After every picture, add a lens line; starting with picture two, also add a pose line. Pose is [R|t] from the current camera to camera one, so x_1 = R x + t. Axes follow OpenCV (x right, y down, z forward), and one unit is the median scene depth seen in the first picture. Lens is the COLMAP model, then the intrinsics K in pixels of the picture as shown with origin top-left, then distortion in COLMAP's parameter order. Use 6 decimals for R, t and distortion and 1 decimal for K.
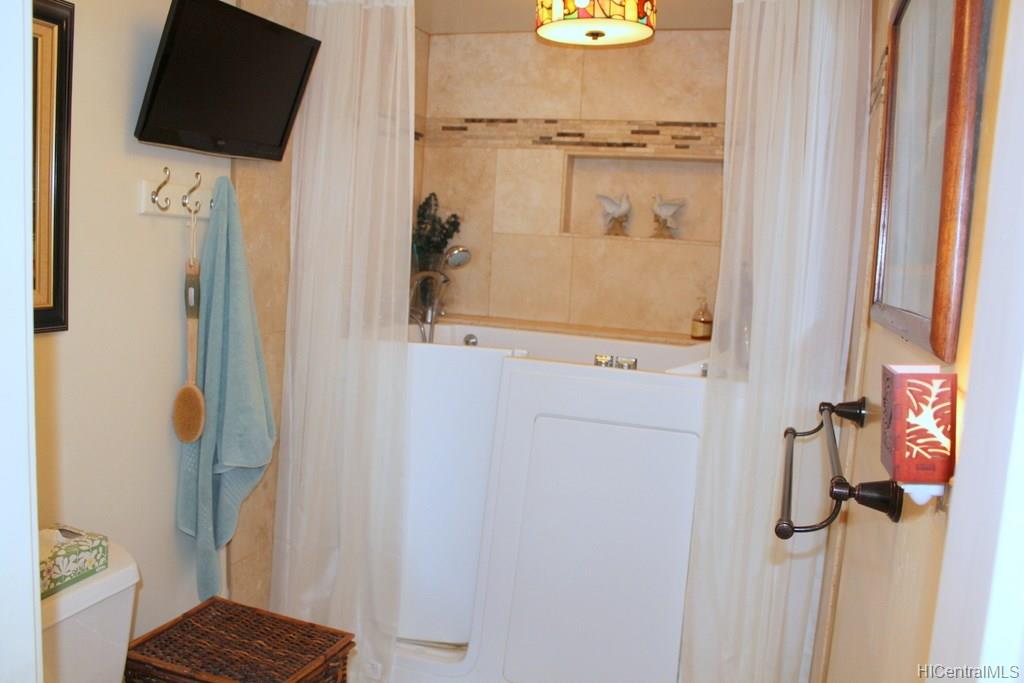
lens RADIAL K [[855.0, 0, 507.5], [0, 855.0, 341.5], [0, 0, 1]] dist [-0.123443, 0.062244]
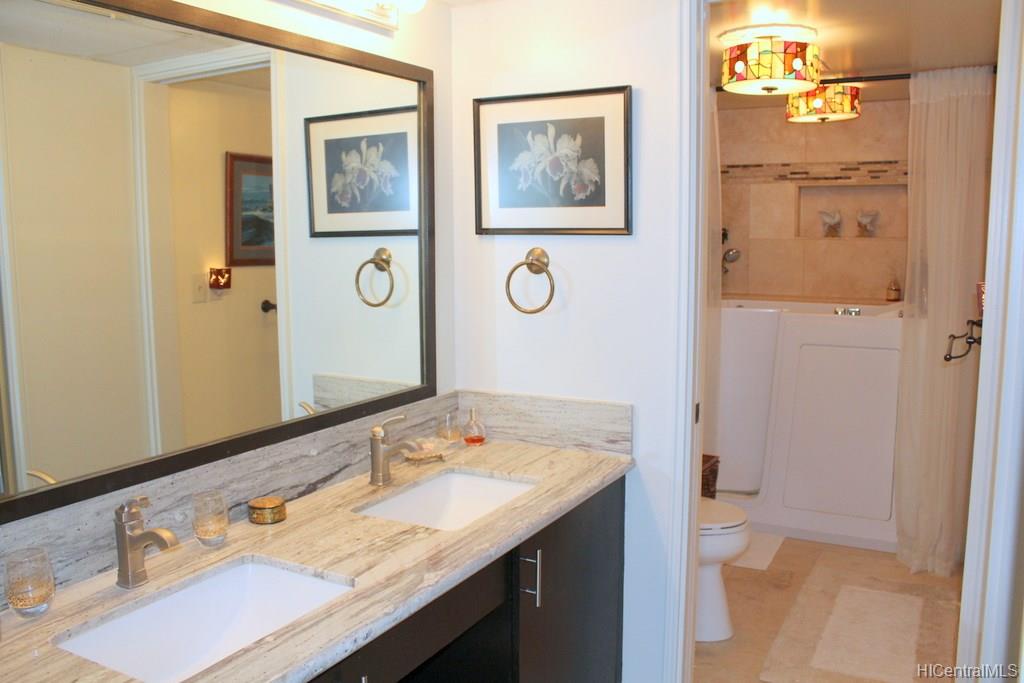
lens RADIAL K [[855.0, 0, 512.1], [0, 855.0, 339.0], [0, 0, 1]] dist [-0.123443, 0.062244]
pose [[0.983701, -0.036940, -0.175978, -0.183852], [0.036093, 0.999316, -0.008015, 0.051095], [0.176153, 0.001533, 0.984362, -0.598761]]
